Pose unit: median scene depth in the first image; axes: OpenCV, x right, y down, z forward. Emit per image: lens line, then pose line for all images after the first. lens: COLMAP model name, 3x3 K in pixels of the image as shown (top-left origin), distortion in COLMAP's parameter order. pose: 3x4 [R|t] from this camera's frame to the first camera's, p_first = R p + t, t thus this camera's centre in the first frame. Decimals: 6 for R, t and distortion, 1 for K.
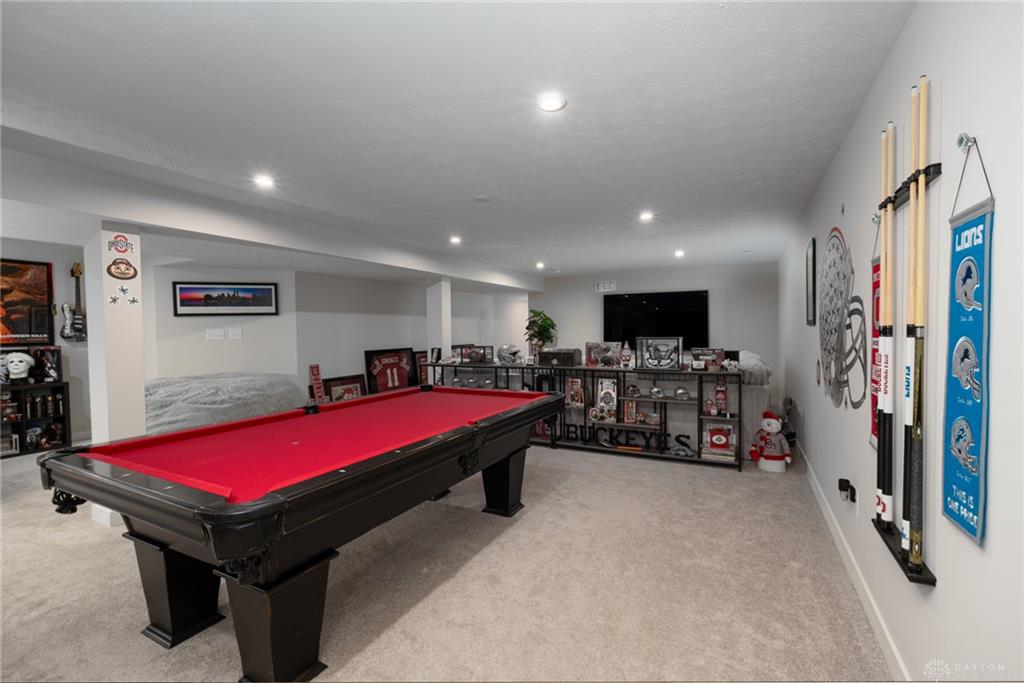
lens RADIAL K [[446.4, 0, 518.4], [0, 446.4, 347.4], [0, 0, 1]] dist [-0.001827, 0.000023]
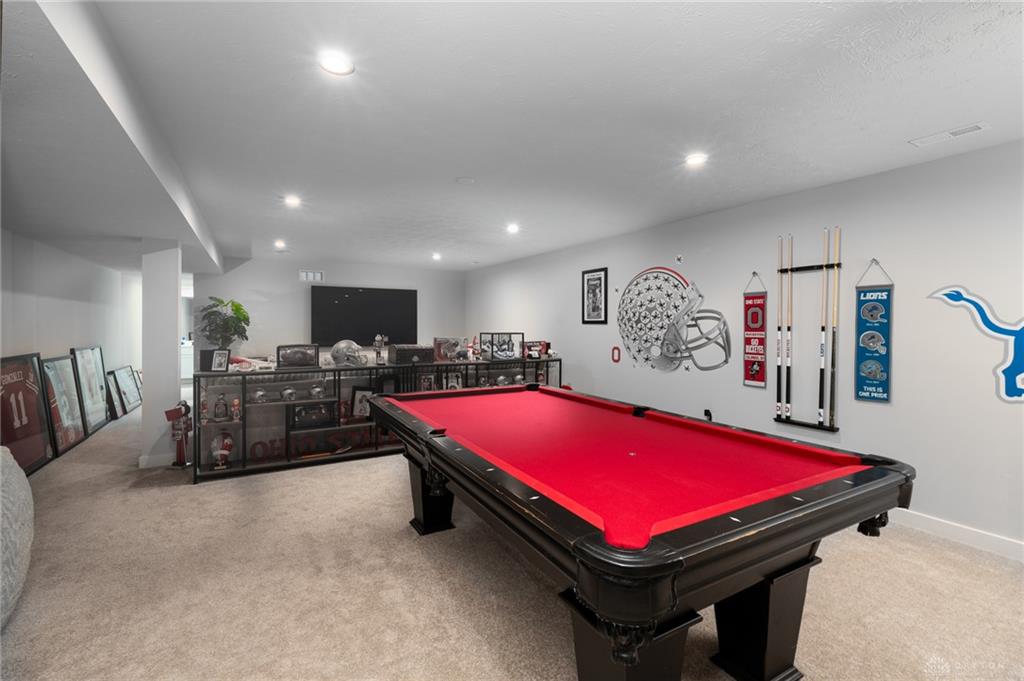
lens RADIAL K [[446.4, 0, 518.4], [0, 446.4, 346.4], [0, 0, 1]] dist [-0.001827, 0.000023]
pose [[0.547933, -0.027825, 0.836059, -0.547214], [0.022057, 0.999580, 0.018811, -0.006496], [-0.836231, 0.008133, 0.548316, 0.287207]]
